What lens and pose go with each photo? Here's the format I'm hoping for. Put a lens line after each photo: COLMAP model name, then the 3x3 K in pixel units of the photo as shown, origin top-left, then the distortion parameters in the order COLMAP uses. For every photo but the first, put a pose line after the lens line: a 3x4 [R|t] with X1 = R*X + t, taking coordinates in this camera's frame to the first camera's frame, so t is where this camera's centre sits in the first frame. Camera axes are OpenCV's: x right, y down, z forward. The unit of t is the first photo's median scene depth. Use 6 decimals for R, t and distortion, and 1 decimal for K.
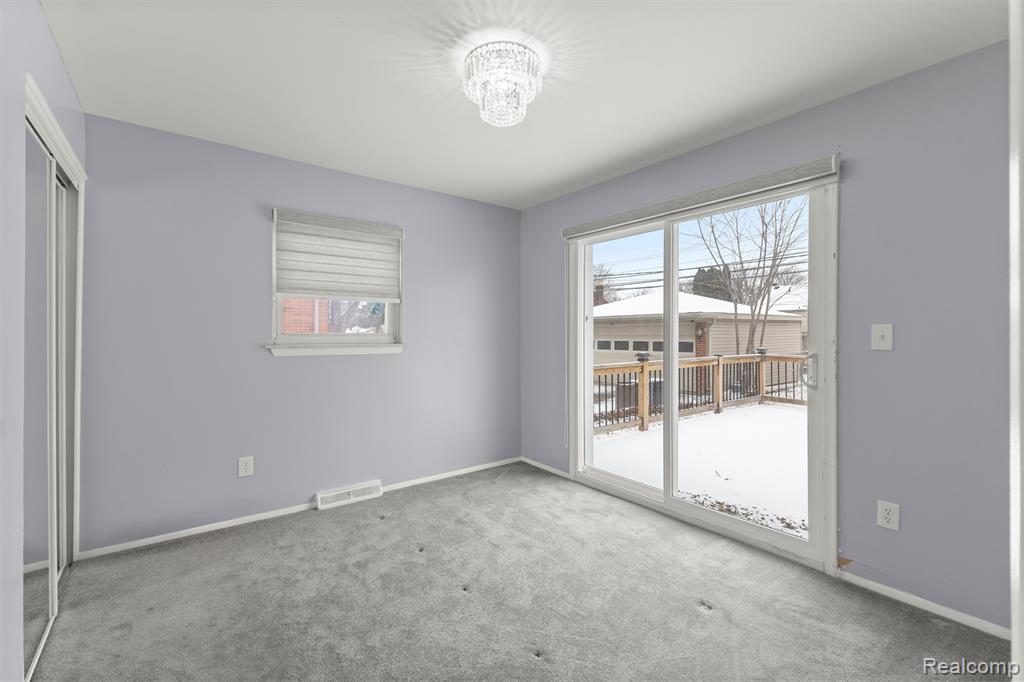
lens RADIAL K [[441.1, 0, 515.7], [0, 441.1, 331.9], [0, 0, 1]] dist [-0.000556, -0.000106]
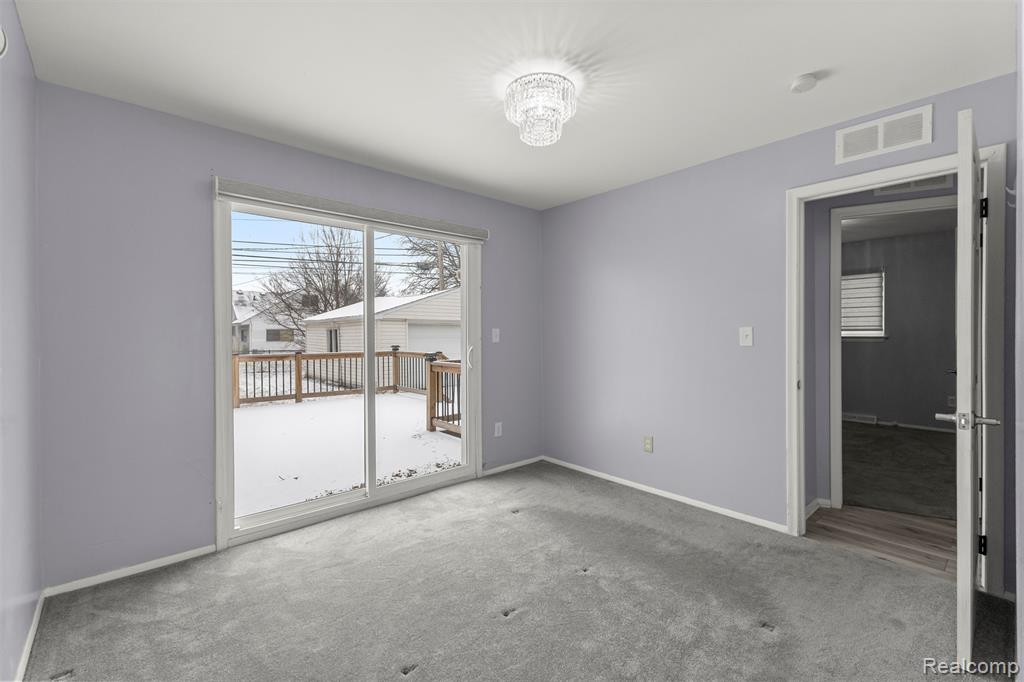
lens RADIAL K [[431.9, 0, 494.5], [0, 431.9, 339.1], [0, 0, 1]] dist [0.002407, 0.000178]
pose [[-0.046518, -0.006034, 0.998899, -0.738492], [0.005197, 0.999967, 0.006282, 0.011145], [-0.998904, 0.005483, -0.046485, 0.804007]]
